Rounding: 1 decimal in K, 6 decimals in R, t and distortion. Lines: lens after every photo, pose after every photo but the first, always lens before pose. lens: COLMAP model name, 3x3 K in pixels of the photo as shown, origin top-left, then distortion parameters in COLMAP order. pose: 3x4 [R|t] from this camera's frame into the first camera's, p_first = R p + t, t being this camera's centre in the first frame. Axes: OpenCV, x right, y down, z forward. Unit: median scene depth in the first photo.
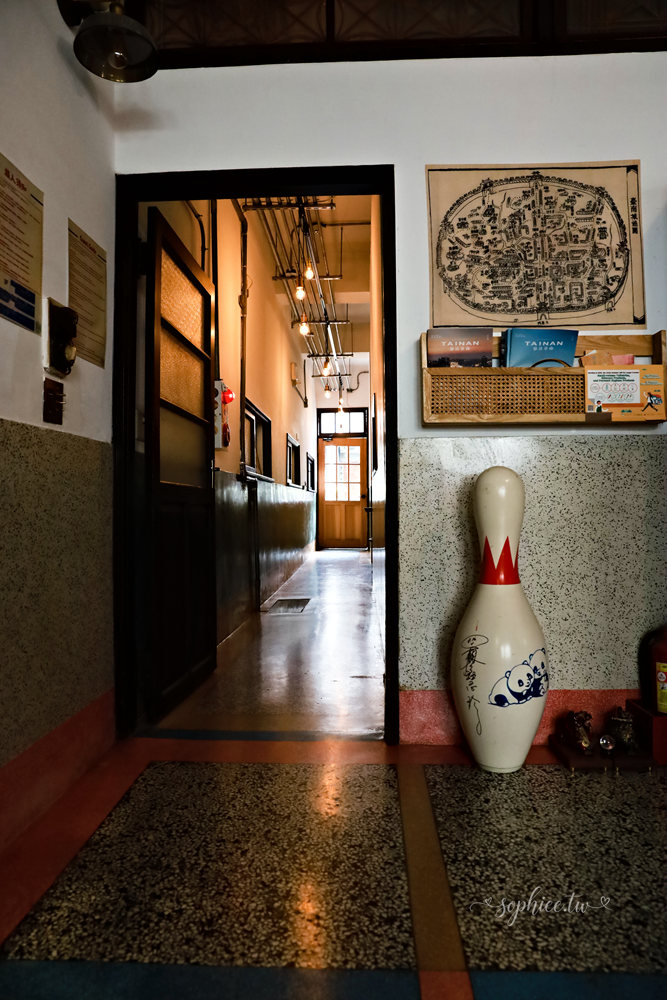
lens RADIAL K [[671.3, 0, 330.5], [0, 671.3, 500.9], [0, 0, 1]] dist [-0.122352, 0.103290]
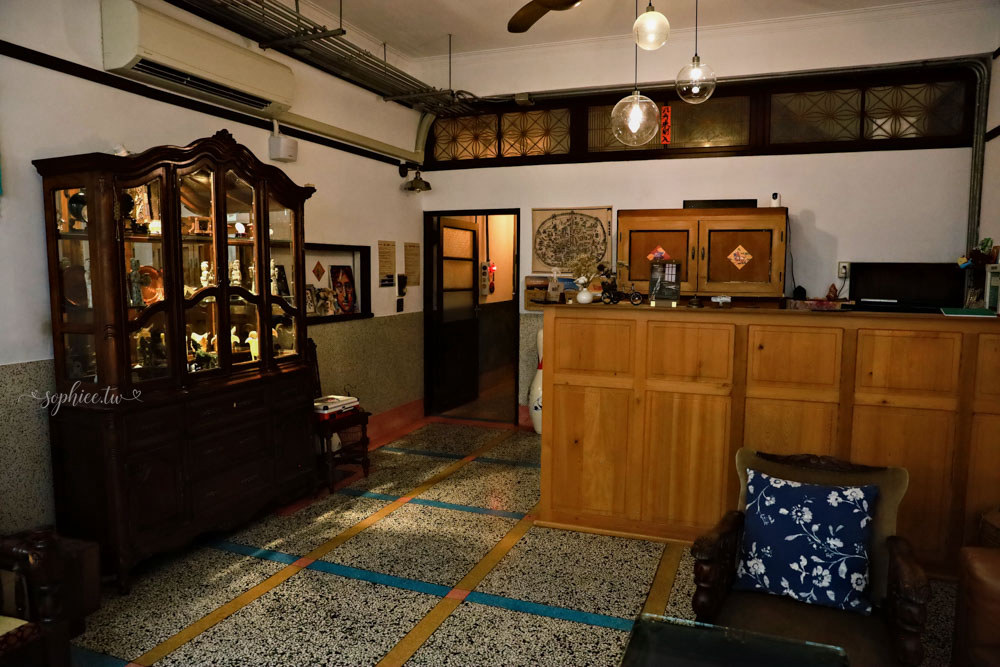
lens RADIAL K [[671.3, 0, 502.1], [0, 671.3, 339.9], [0, 0, 1]] dist [-0.122352, 0.103290]
pose [[0.946760, 0.048015, -0.318338, 0.916245], [-0.010447, 0.992877, 0.118688, -0.312656], [0.321770, -0.109043, 0.940518, -1.611187]]
